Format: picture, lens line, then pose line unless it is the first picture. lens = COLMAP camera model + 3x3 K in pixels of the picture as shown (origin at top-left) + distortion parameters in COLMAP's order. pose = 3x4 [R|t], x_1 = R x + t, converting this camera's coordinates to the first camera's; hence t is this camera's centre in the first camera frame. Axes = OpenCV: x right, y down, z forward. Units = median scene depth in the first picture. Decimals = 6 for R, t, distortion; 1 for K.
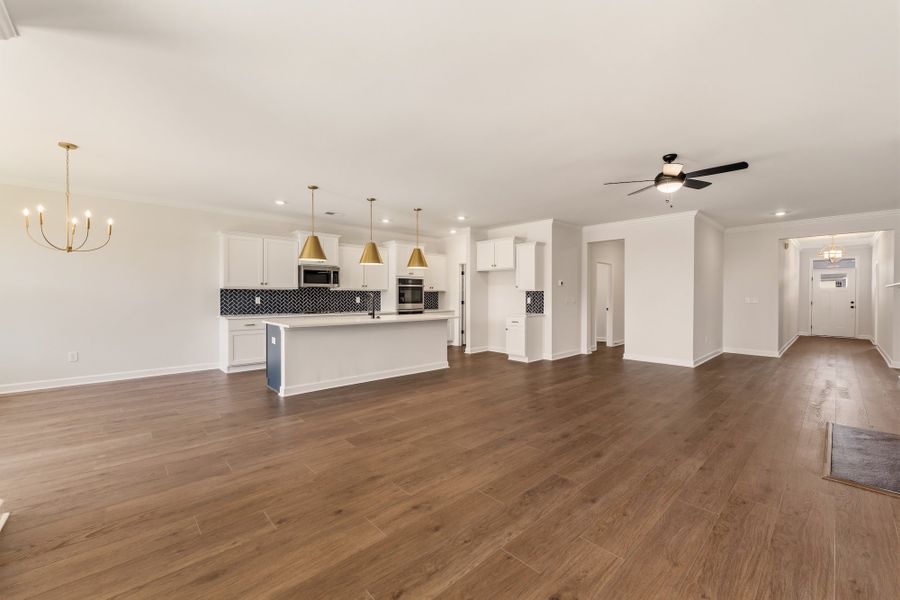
lens RADIAL K [[359.2, 0, 449.1], [0, 359.2, 298.5], [0, 0, 1]] dist [-0.004464, -0.000049]
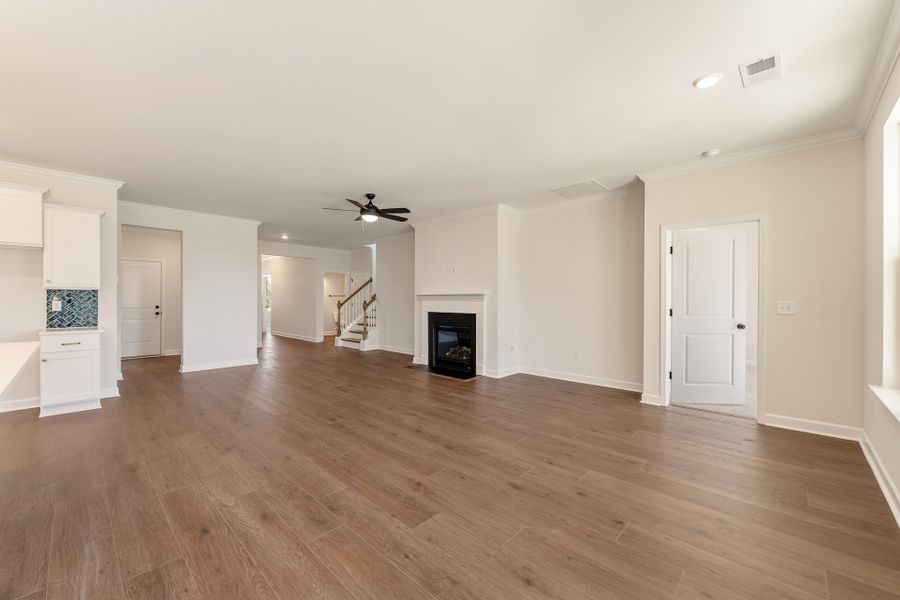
lens RADIAL K [[359.2, 0, 446.9], [0, 359.2, 301.2], [0, 0, 1]] dist [-0.004464, -0.000049]
pose [[-0.054501, -0.006304, 0.998494, -0.897975], [0.003094, 0.999974, 0.006482, -0.009040], [-0.998509, 0.003442, -0.054480, 0.950366]]
